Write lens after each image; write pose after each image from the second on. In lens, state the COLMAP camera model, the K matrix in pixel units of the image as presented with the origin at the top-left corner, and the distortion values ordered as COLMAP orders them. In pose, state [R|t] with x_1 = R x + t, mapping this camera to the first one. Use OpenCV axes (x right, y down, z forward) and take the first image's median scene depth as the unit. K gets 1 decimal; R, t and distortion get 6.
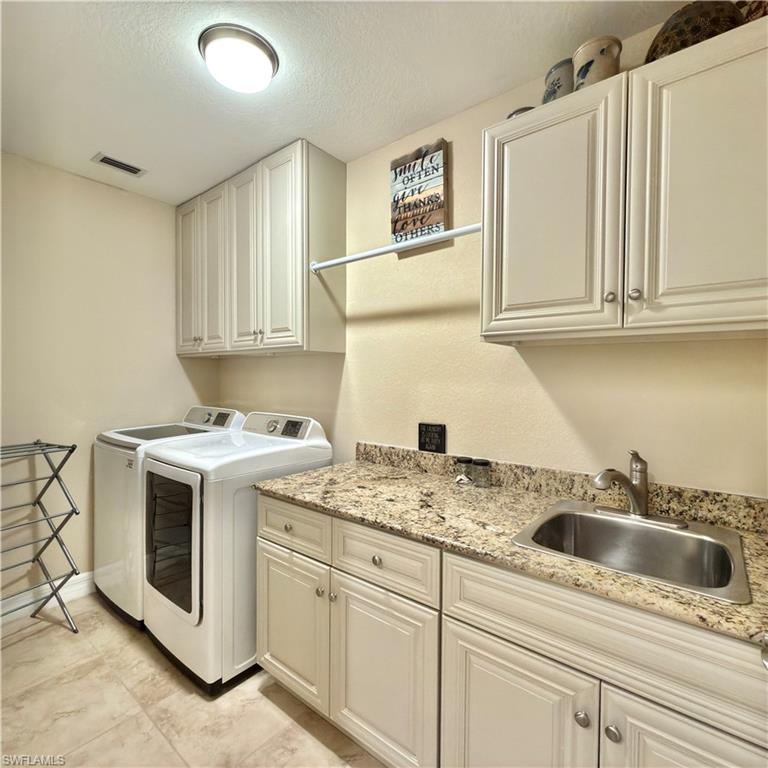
lens RADIAL K [[411.7, 0, 383.3], [0, 411.7, 382.8], [0, 0, 1]] dist [0.000699, 0.000392]
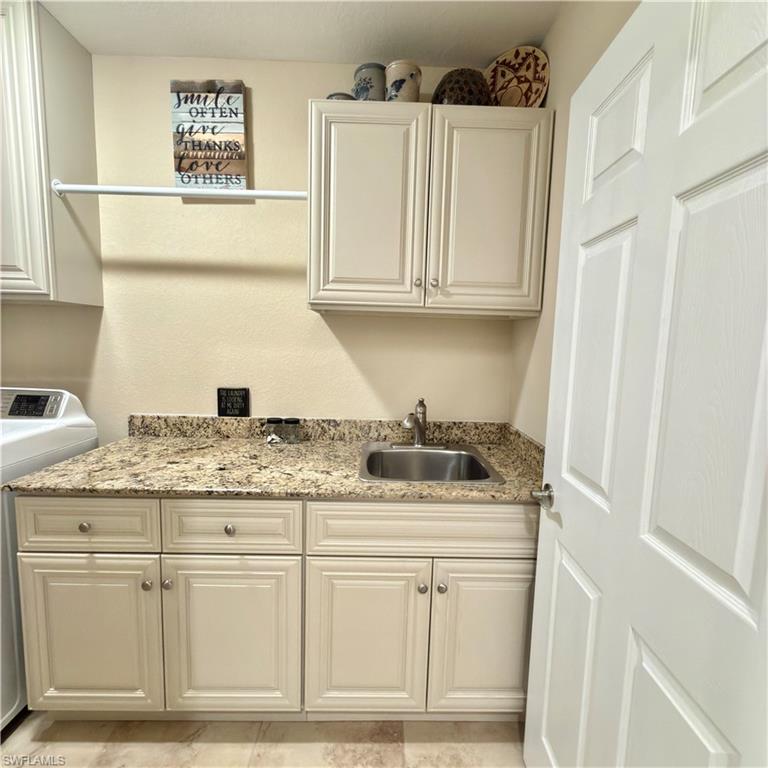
lens RADIAL K [[411.7, 0, 382.5], [0, 411.7, 384.2], [0, 0, 1]] dist [0.000699, 0.000392]
pose [[0.766771, -0.052255, 0.639791, -0.309321], [-0.012138, 0.995323, 0.095840, -0.009049], [-0.641806, -0.081253, 0.762550, 0.043698]]
